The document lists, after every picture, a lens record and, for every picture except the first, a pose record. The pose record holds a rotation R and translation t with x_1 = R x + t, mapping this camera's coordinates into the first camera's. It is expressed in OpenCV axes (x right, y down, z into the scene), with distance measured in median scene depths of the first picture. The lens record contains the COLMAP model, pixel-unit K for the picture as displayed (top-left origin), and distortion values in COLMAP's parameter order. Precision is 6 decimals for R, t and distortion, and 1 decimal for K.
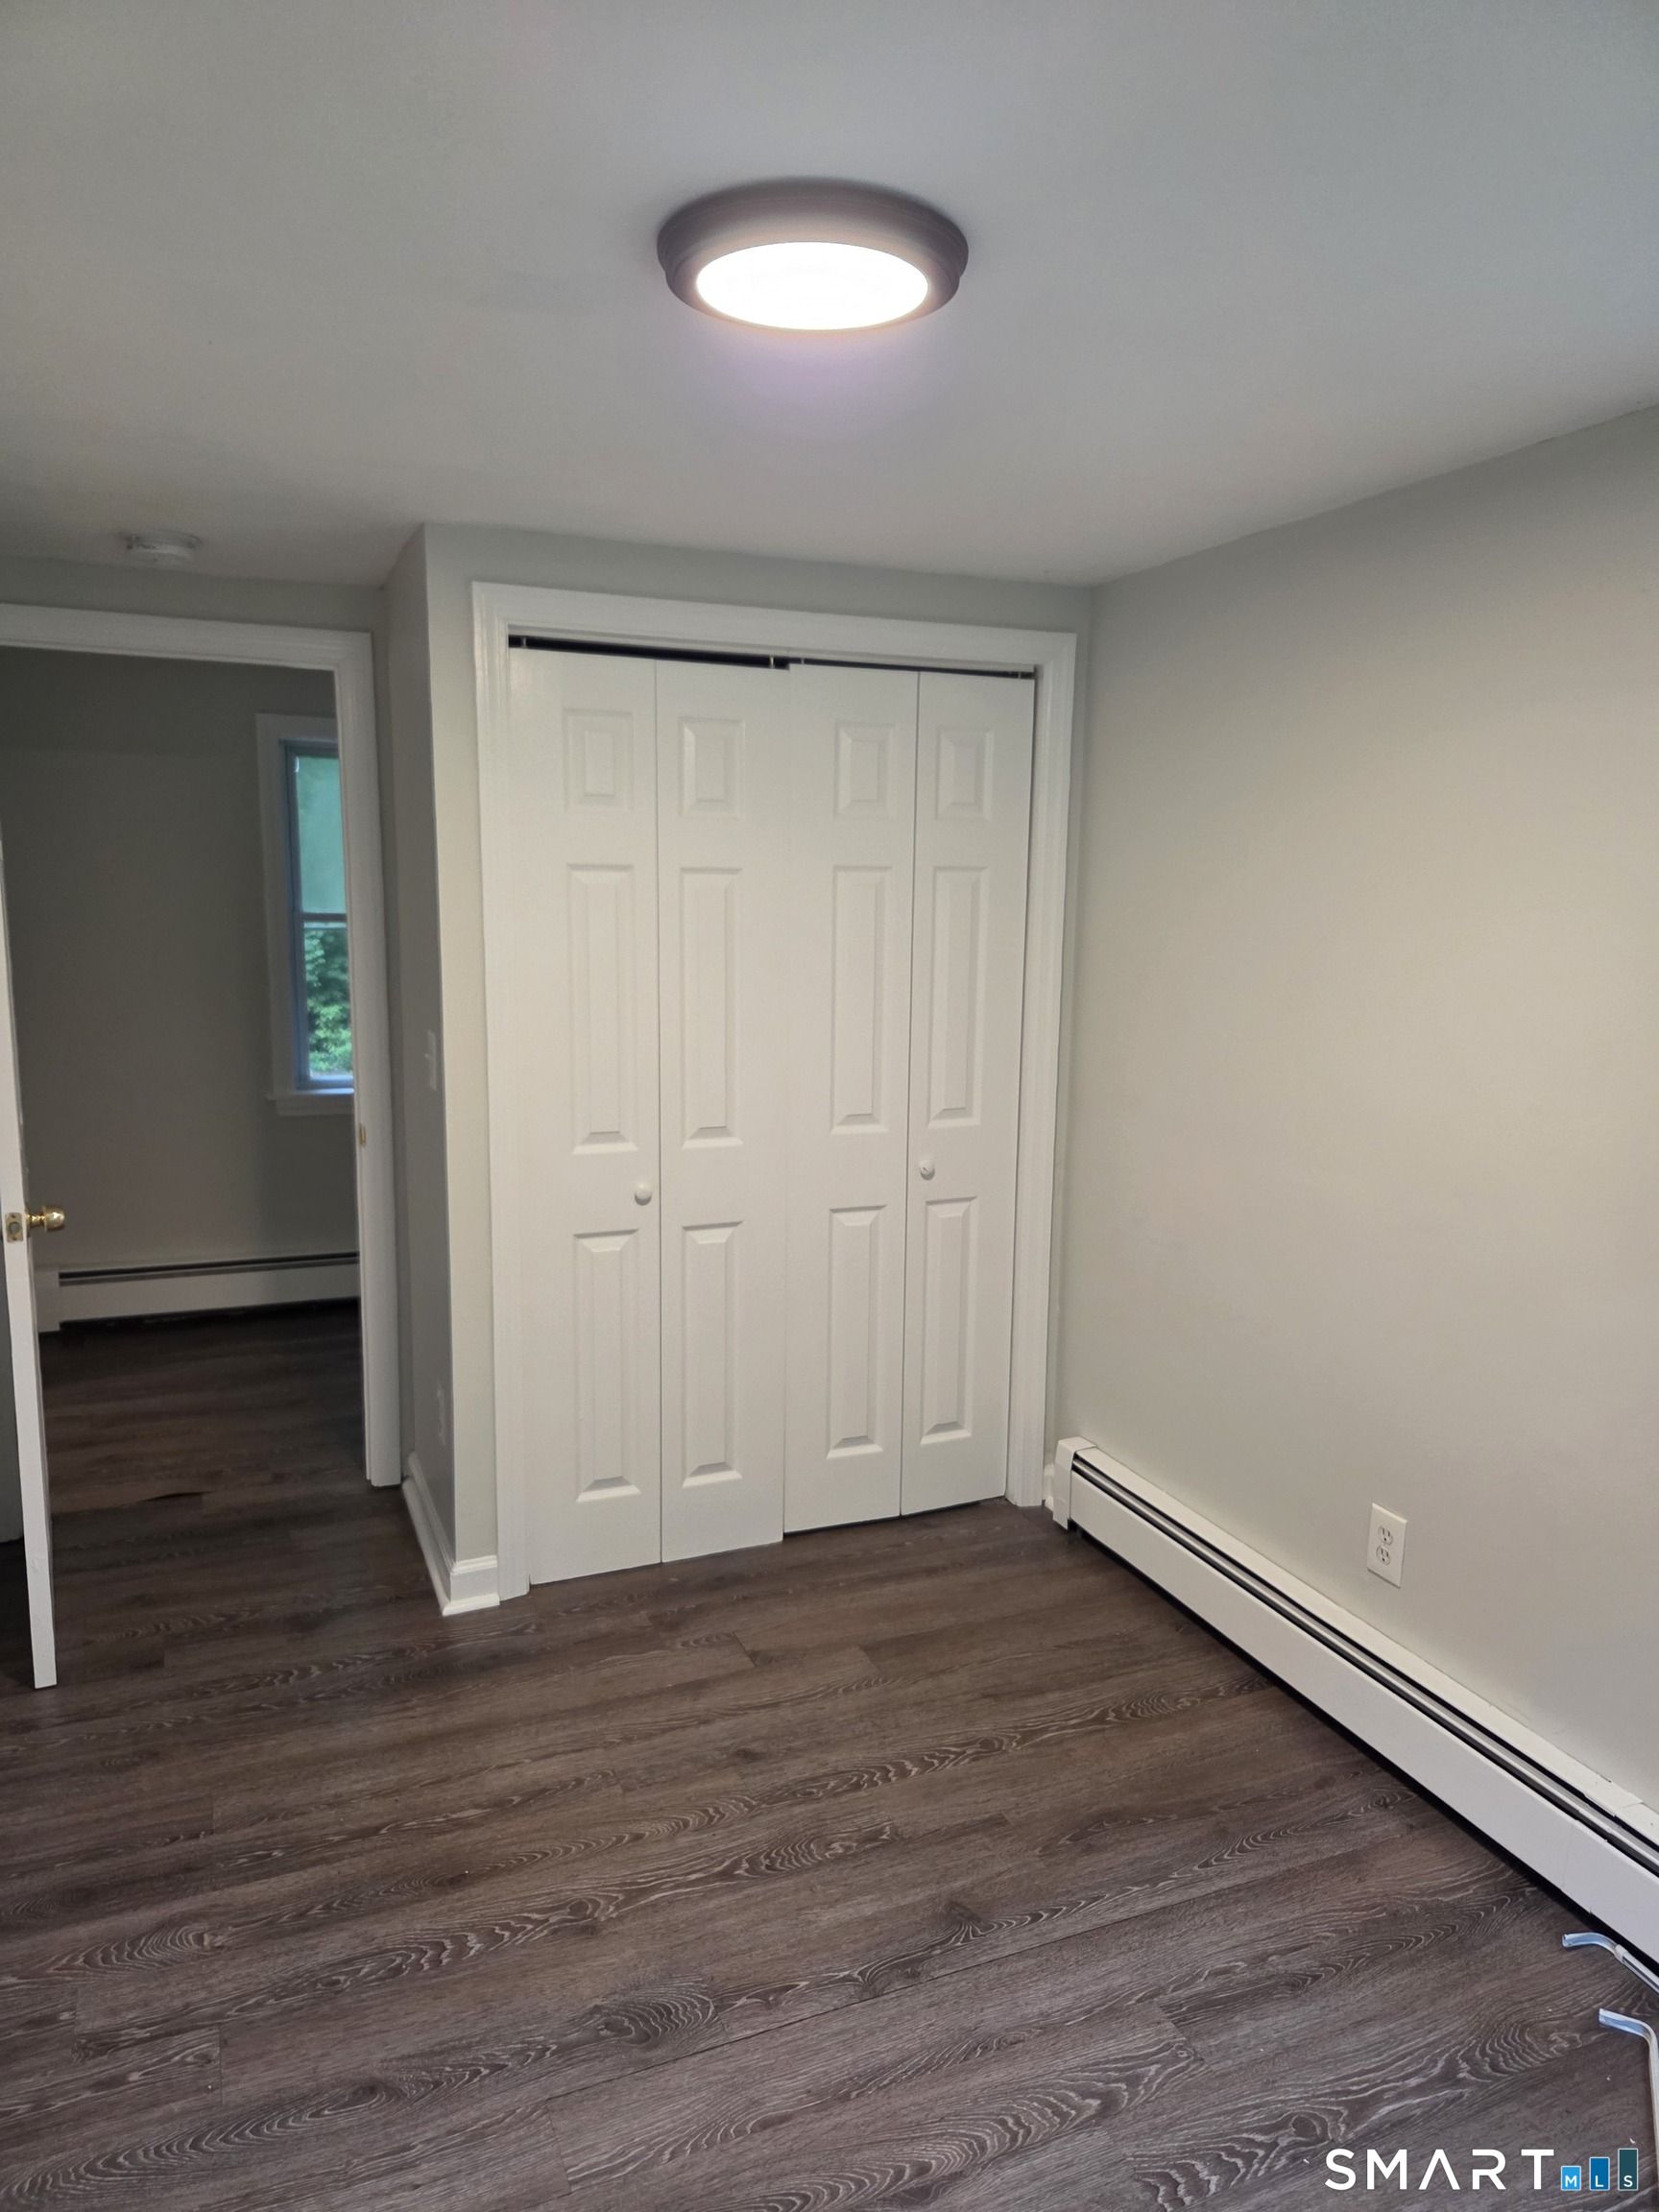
lens RADIAL K [[1487.6, 0, 839.1], [0, 1487.6, 1102.3], [0, 0, 1]] dist [0.054882, -0.032311]
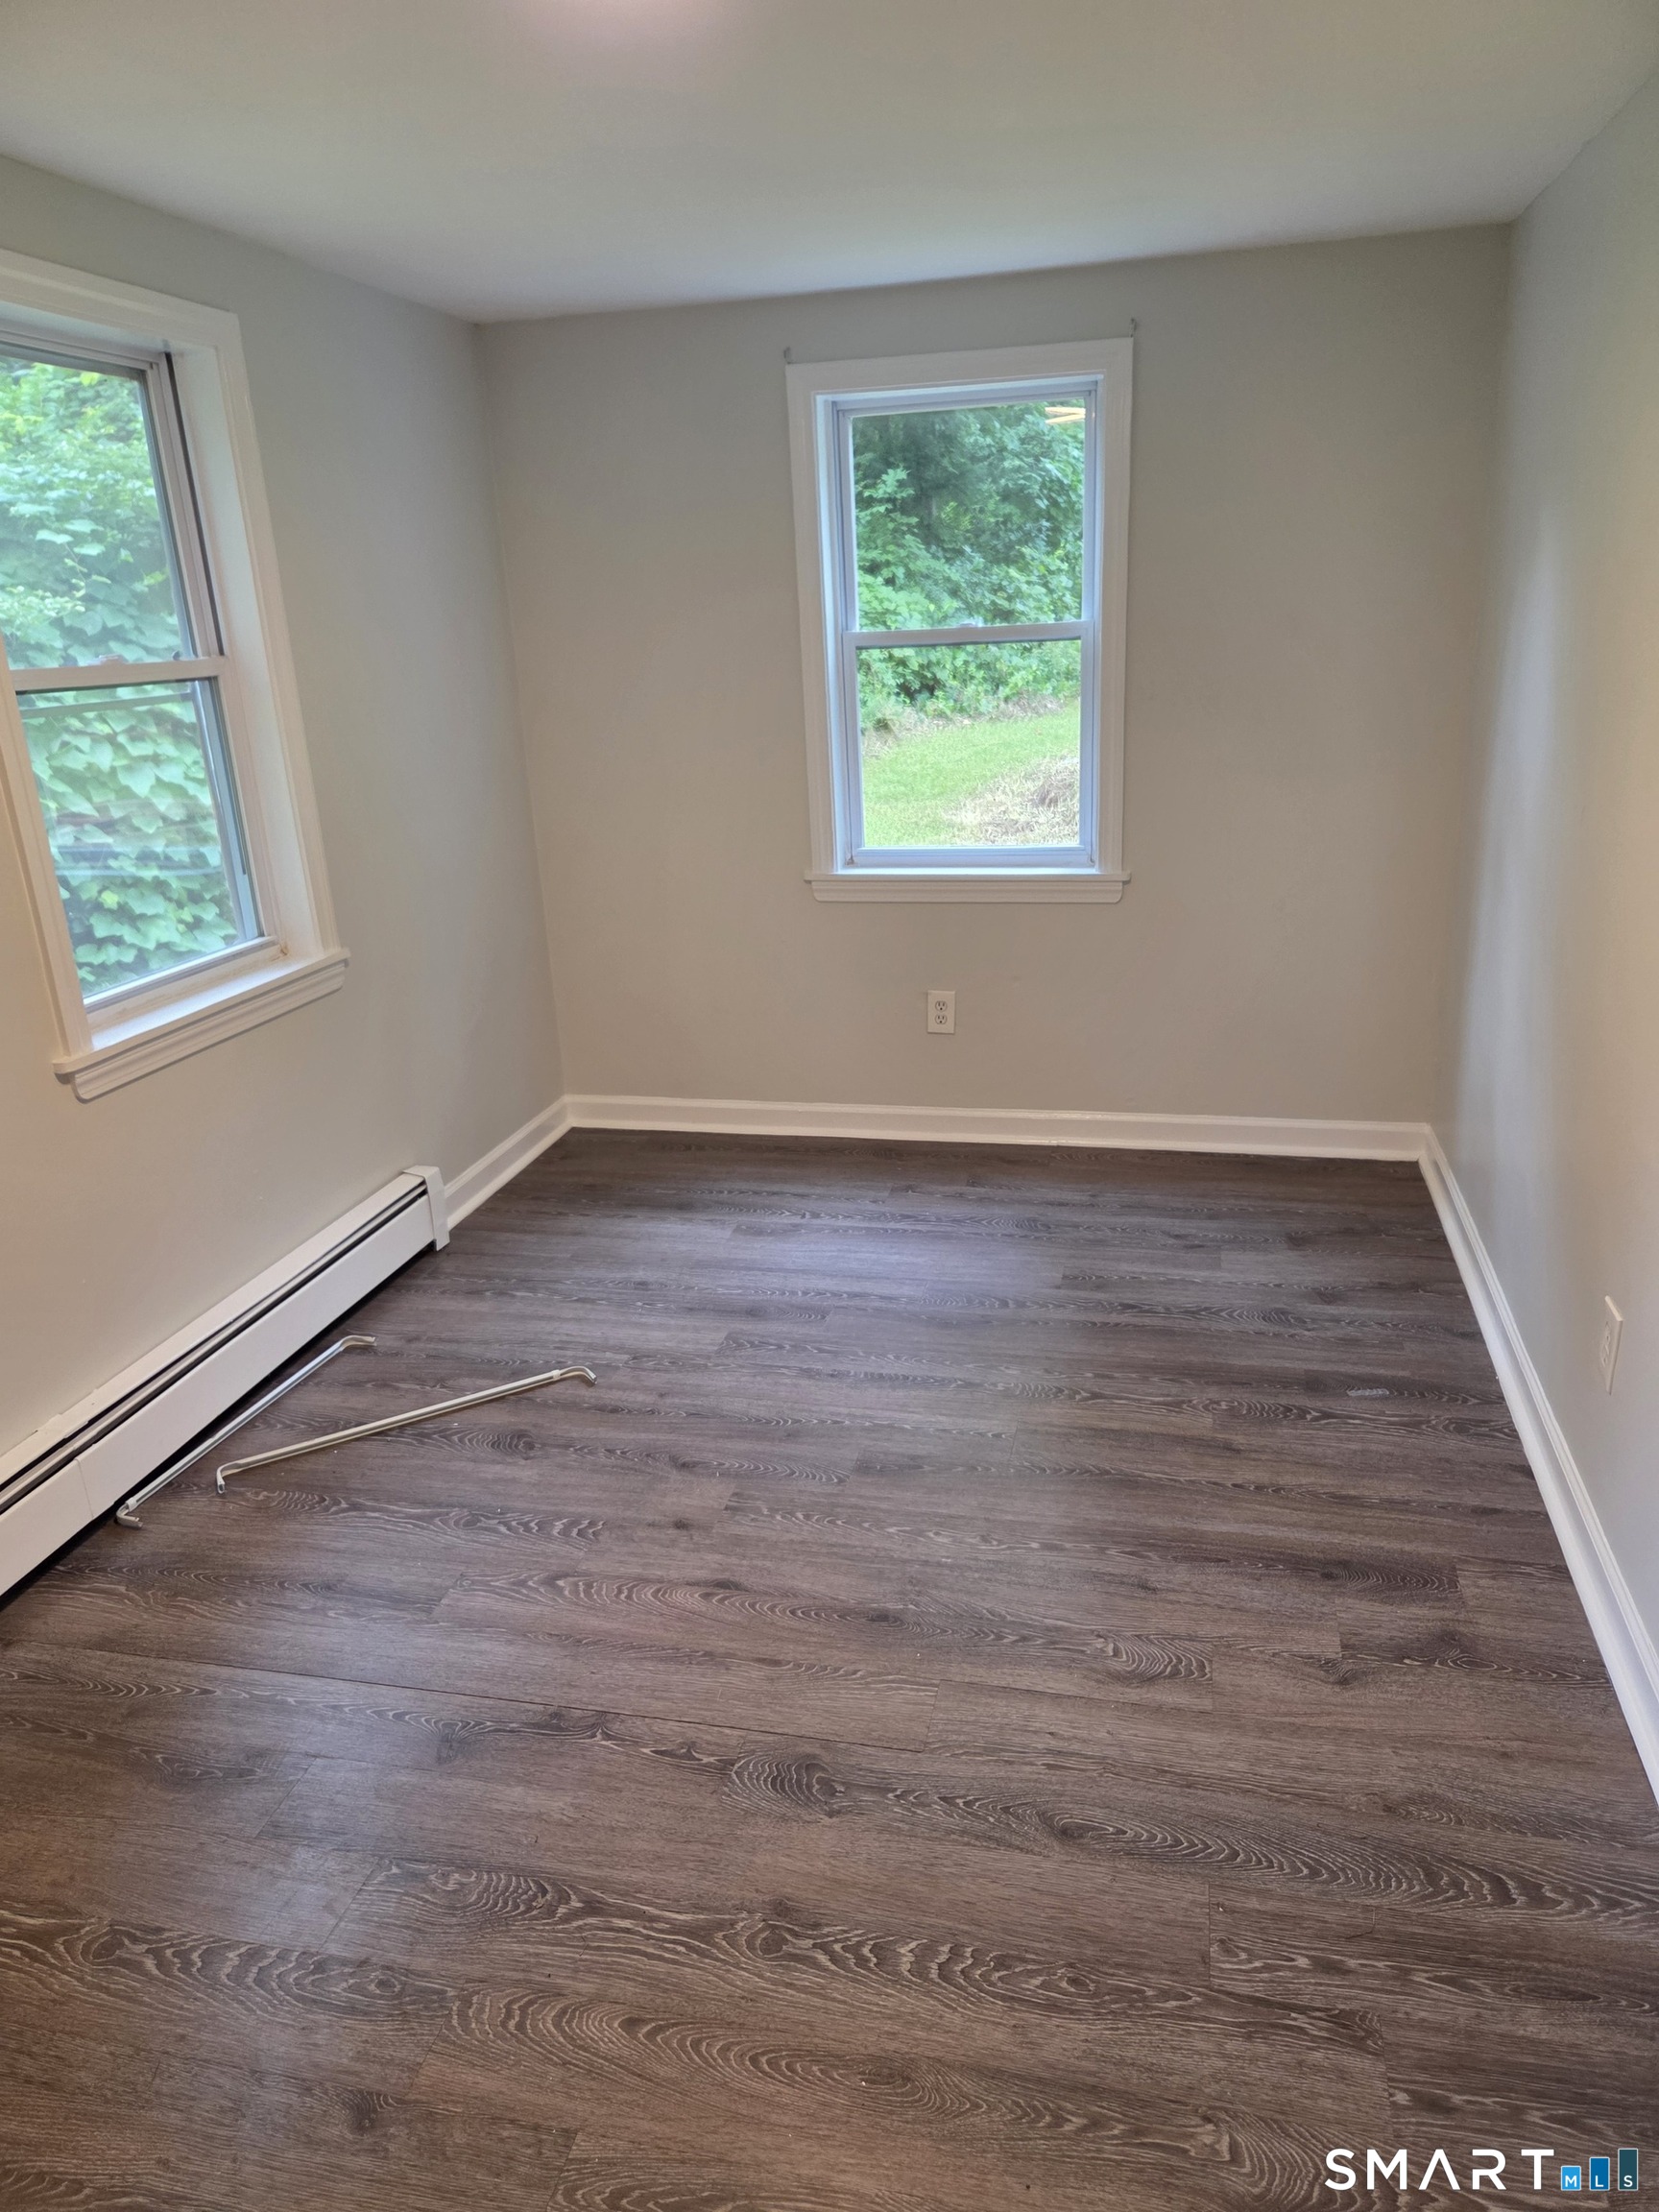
lens RADIAL K [[1487.6, 0, 838.0], [0, 1487.6, 1115.4], [0, 0, 1]] dist [0.054882, -0.032311]
pose [[-0.805274, -0.173749, 0.566873, -0.627168], [0.119549, 0.888878, 0.442271, -0.205363], [-0.580726, 0.423918, -0.695019, 1.482959]]
